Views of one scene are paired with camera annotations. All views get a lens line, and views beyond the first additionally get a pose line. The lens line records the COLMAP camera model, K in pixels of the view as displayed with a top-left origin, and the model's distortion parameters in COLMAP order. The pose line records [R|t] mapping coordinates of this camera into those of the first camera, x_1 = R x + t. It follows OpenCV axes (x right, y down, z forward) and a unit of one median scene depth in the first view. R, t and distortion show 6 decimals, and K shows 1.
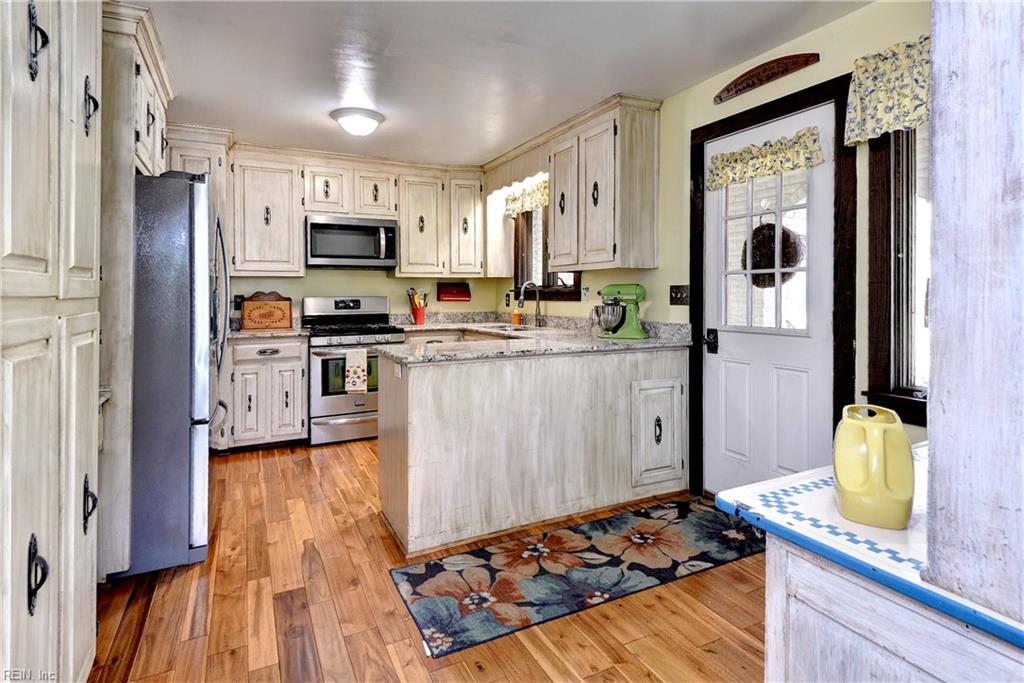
lens RADIAL K [[533.9, 0, 509.9], [0, 533.9, 290.6], [0, 0, 1]] dist [0.004399, 0.000338]
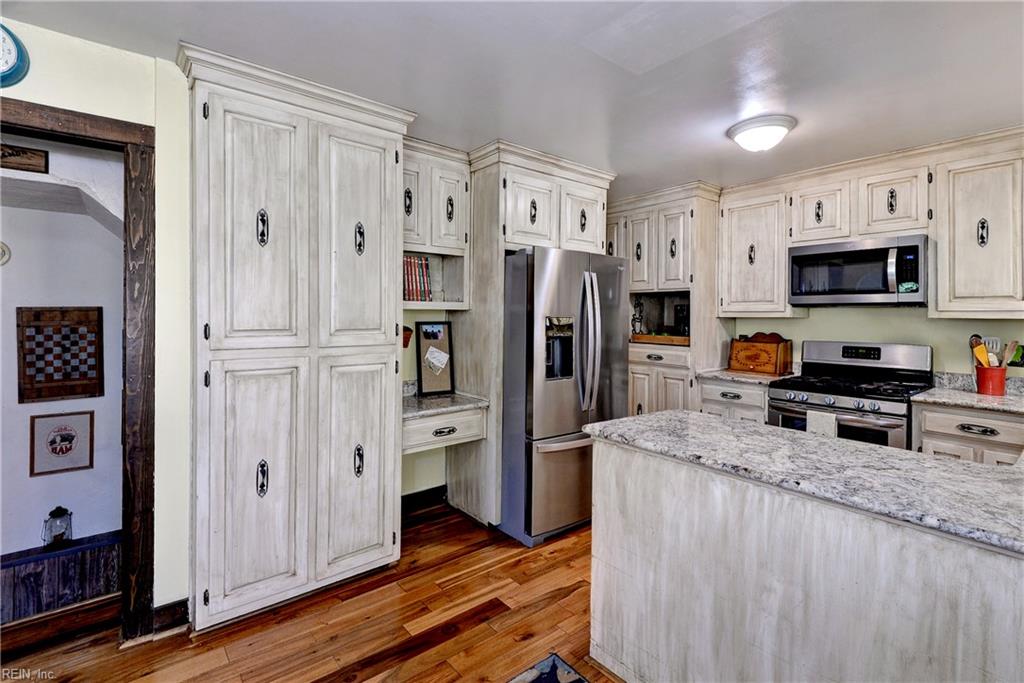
lens RADIAL K [[476.7, 0, 522.2], [0, 476.7, 312.1], [0, 0, 1]] dist [0.012176, -0.006936]
pose [[0.206900, -0.000080, -0.978362, 0.442654], [-0.004425, 0.999990, -0.001017, -0.048187], [0.978352, 0.004539, 0.206897, 0.603720]]
